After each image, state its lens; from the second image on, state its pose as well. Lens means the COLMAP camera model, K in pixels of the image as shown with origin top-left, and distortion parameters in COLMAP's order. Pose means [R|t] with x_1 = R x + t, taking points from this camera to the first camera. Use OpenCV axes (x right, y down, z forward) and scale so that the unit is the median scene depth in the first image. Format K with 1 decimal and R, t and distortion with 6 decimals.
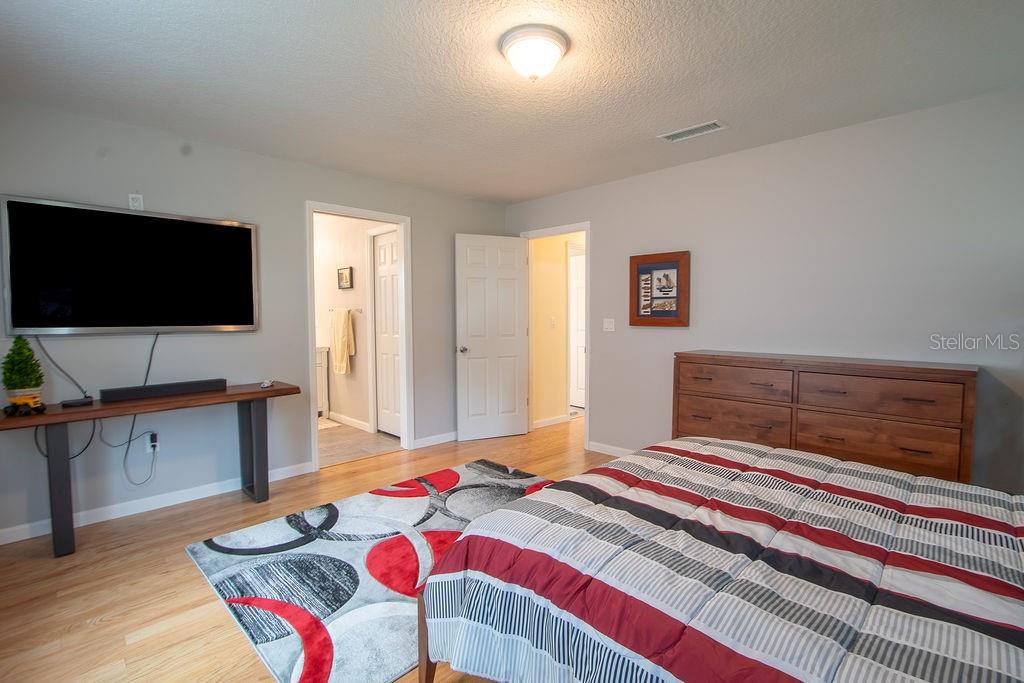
lens RADIAL K [[475.1, 0, 510.8], [0, 475.1, 343.2], [0, 0, 1]] dist [-0.017788, 0.002833]
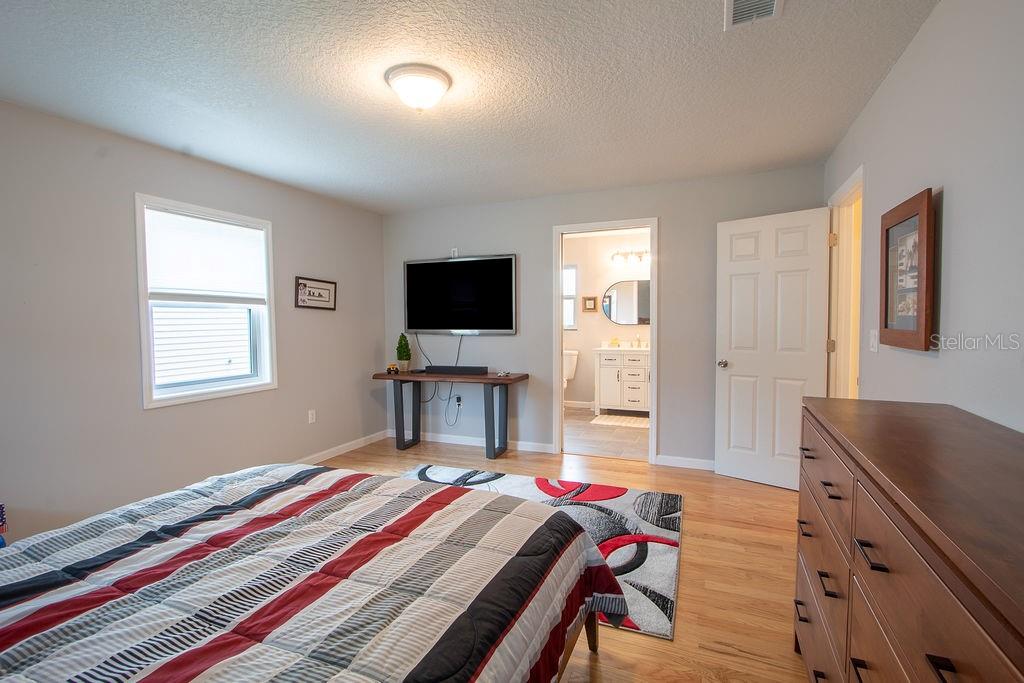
lens RADIAL K [[475.1, 0, 510.8], [0, 475.1, 343.2], [0, 0, 1]] dist [-0.017788, 0.002833]
pose [[0.379155, 0.046451, -0.924166, 0.699378], [-0.043916, 0.998517, 0.032170, -0.043315], [0.924290, 0.028389, 0.380633, 0.480440]]
